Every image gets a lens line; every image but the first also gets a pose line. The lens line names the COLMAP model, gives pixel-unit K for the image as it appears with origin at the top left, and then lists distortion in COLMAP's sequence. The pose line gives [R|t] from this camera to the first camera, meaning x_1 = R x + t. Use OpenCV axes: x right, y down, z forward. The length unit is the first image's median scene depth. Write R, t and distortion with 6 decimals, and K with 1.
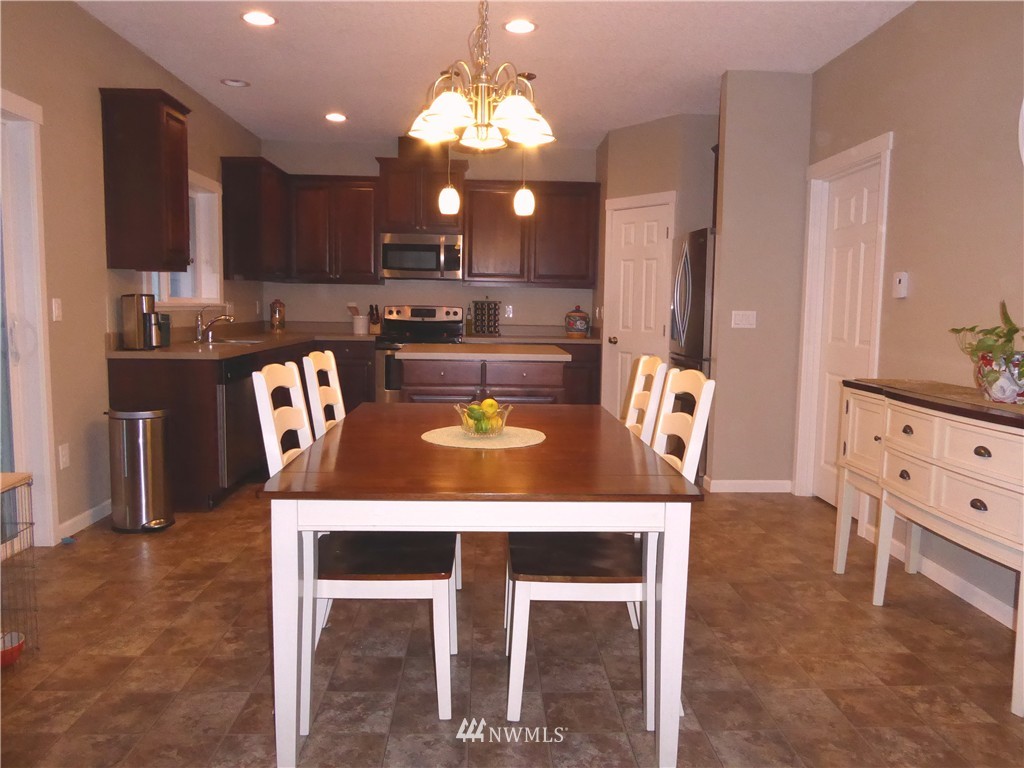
lens RADIAL K [[727.2, 0, 508.7], [0, 727.2, 380.5], [0, 0, 1]] dist [-0.024286, 0.005053]
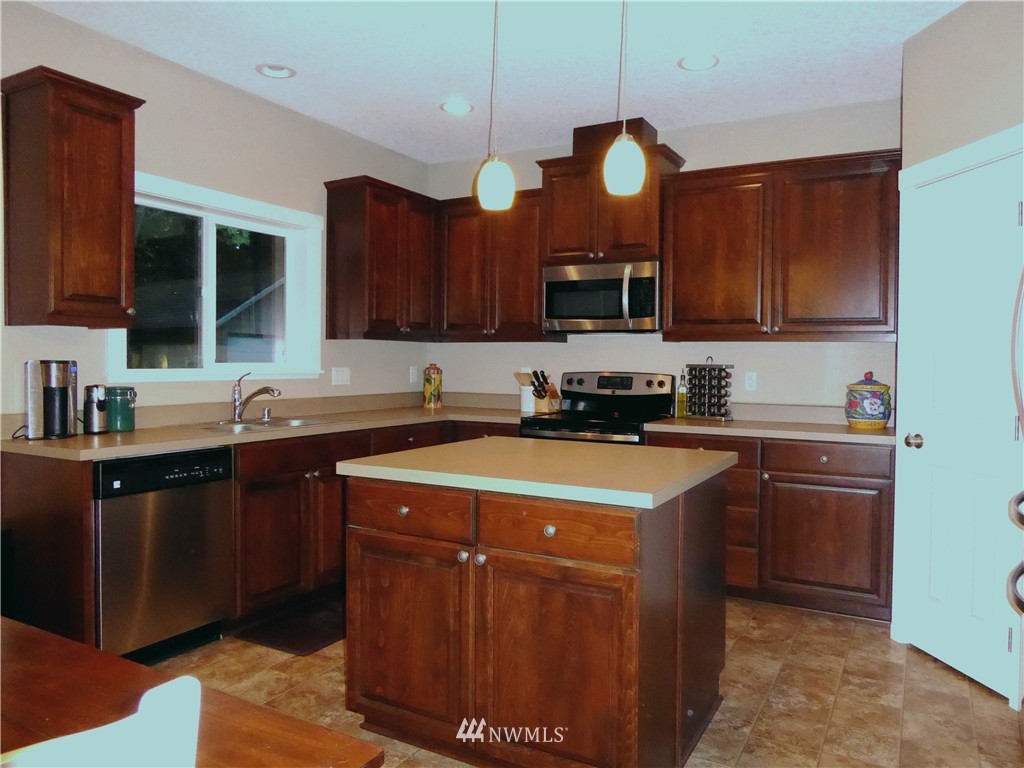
lens RADIAL K [[727.2, 0, 507.5], [0, 727.2, 383.1], [0, 0, 1]] dist [-0.024286, 0.005053]
pose [[0.850687, 0.007996, -0.525611, 0.161498], [-0.049879, 0.996601, -0.065567, -0.047040], [0.523300, 0.081994, 0.848195, 0.409913]]
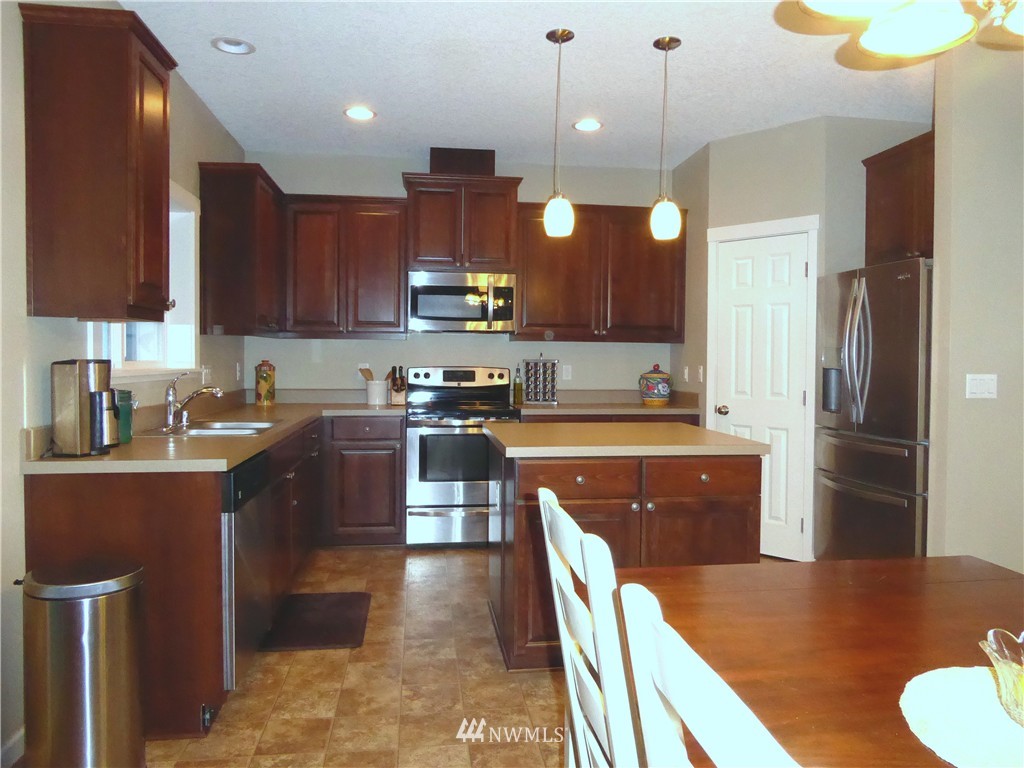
lens RADIAL K [[727.2, 0, 511.7], [0, 727.2, 380.1], [0, 0, 1]] dist [-0.024286, 0.005053]
pose [[0.995925, -0.012061, 0.089378, -0.140561], [0.018465, 0.997293, -0.071168, -0.035440], [-0.088278, 0.072529, 0.993452, 0.251002]]
